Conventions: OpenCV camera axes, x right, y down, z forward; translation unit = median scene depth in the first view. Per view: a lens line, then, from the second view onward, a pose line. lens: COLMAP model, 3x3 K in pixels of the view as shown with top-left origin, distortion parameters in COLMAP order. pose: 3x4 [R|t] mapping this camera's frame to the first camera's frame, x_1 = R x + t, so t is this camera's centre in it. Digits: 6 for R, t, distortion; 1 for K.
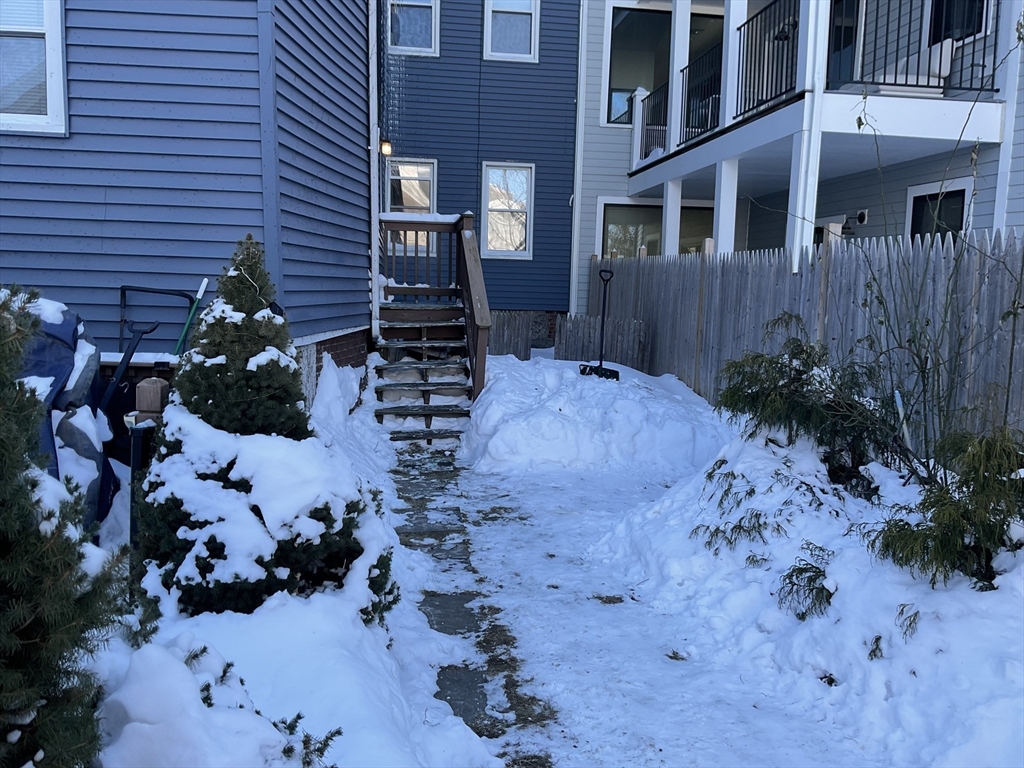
lens RADIAL K [[840.9, 0, 507.4], [0, 840.9, 379.9], [0, 0, 1]] dist [0.087568, -0.163119]
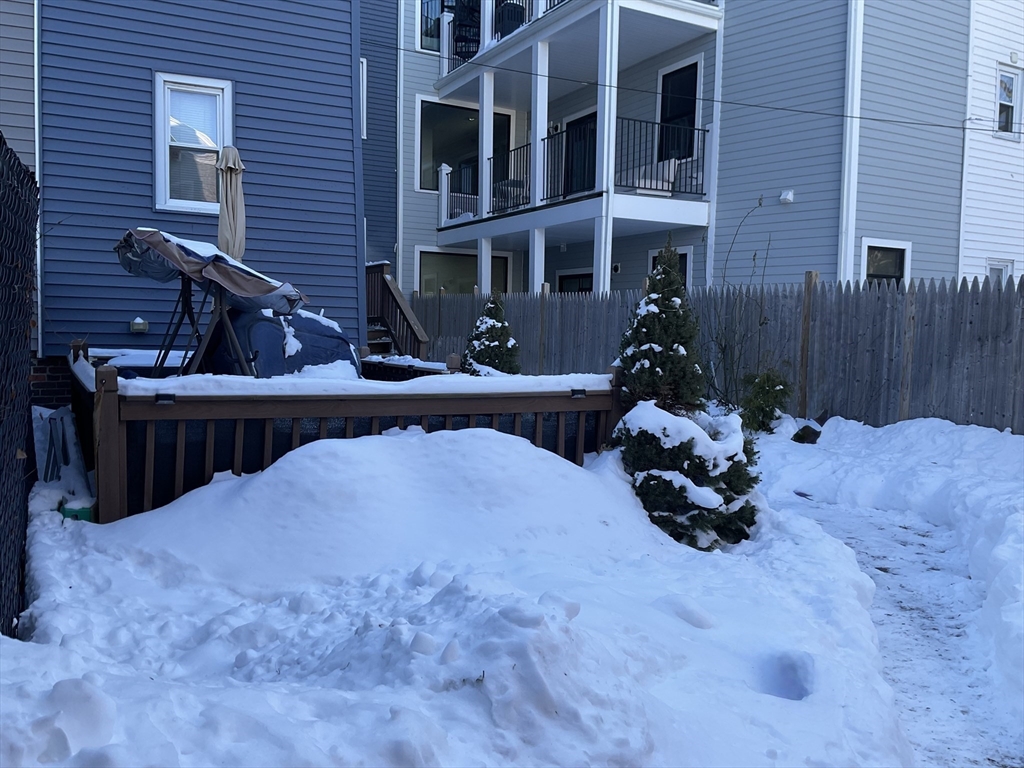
lens RADIAL K [[840.9, 0, 507.4], [0, 840.9, 379.9], [0, 0, 1]] dist [0.087568, -0.163119]
pose [[0.932297, -0.031352, 0.360332, -0.381871], [0.045066, 0.998542, -0.029719, 0.048526], [-0.358874, 0.043946, 0.932351, -0.378508]]
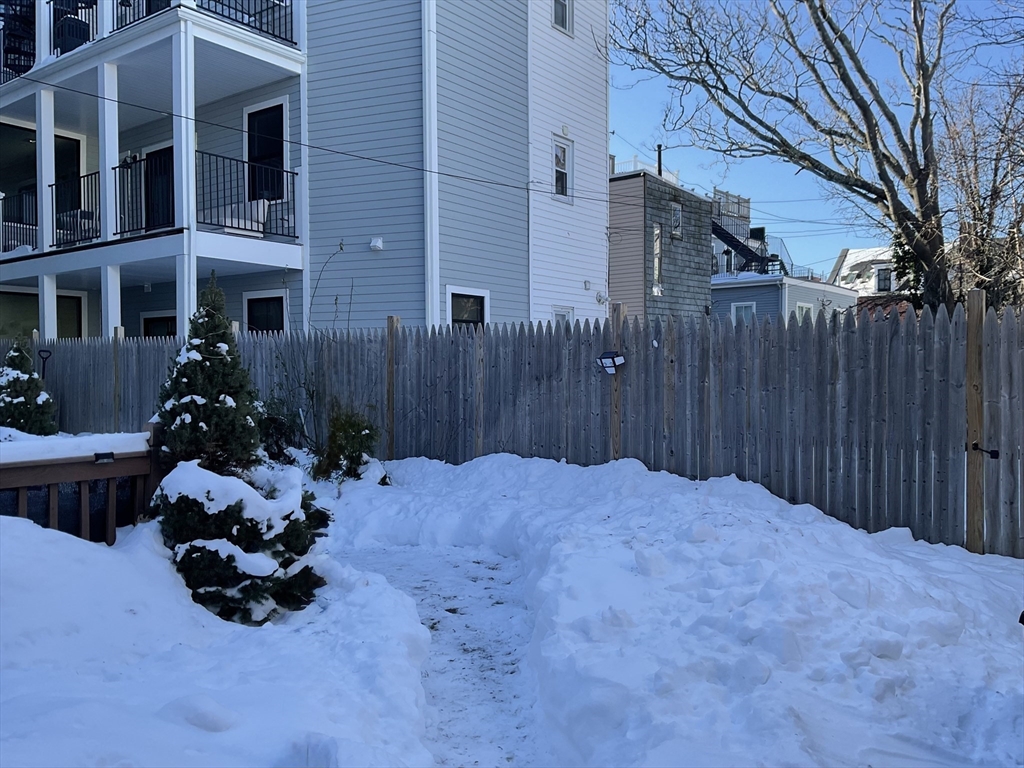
lens RADIAL K [[840.9, 0, 507.4], [0, 840.9, 379.9], [0, 0, 1]] dist [0.087568, -0.163119]
pose [[0.687801, -0.036867, 0.724963, -0.326352], [0.103449, 0.993494, -0.047624, 0.045938], [-0.718491, 0.107753, 0.687139, -0.367460]]
